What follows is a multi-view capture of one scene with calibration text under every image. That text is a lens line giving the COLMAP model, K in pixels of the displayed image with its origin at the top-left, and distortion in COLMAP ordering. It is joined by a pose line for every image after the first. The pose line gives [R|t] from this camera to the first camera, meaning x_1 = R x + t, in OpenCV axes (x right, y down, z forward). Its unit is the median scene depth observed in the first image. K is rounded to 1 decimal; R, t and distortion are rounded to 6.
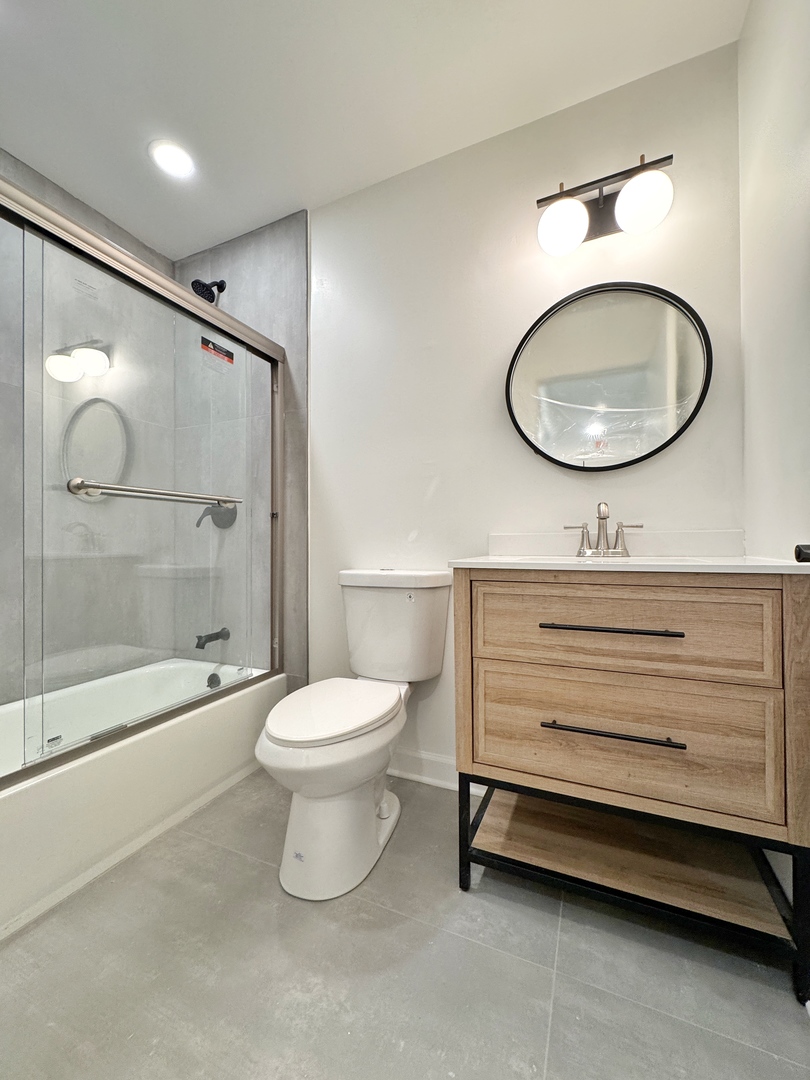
lens RADIAL K [[429.8, 0, 406.6], [0, 429.8, 541.2], [0, 0, 1]] dist [-0.003935, 0.000742]
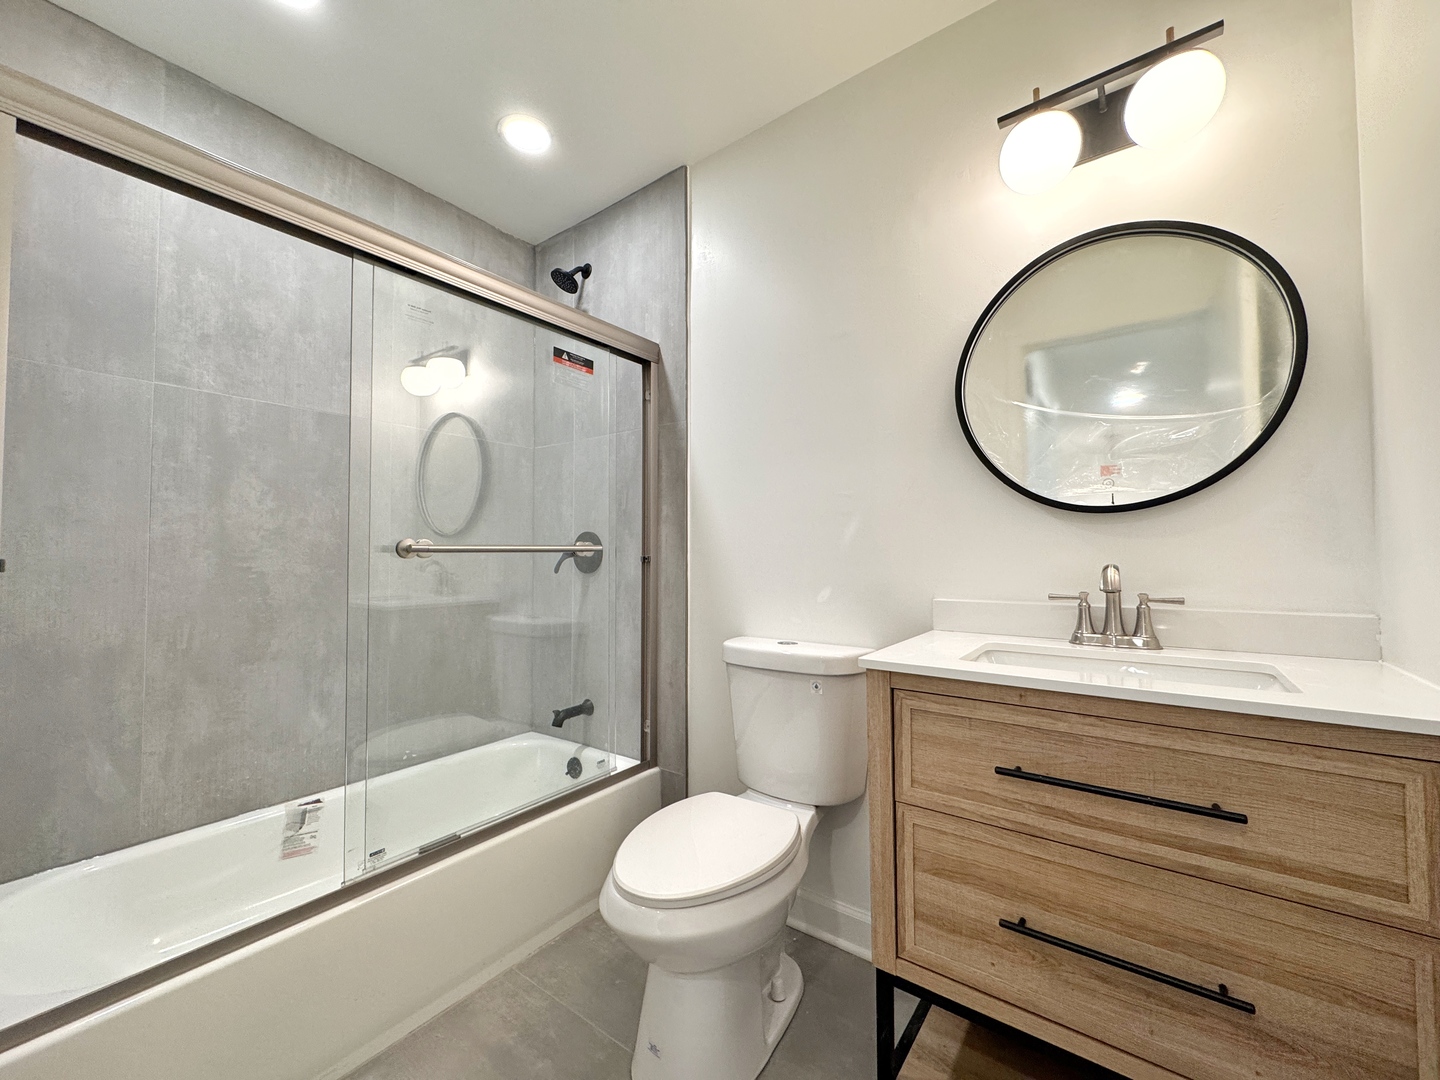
lens RADIAL K [[573.0, 0, 721.4], [0, 573.0, 538.1], [0, 0, 1]] dist [-0.003935, 0.000742]
pose [[0.976203, -0.005582, -0.216785, 0.061115], [0.000249, 0.999697, -0.024622, -0.093696], [0.216857, 0.023982, 0.975909, 0.028429]]
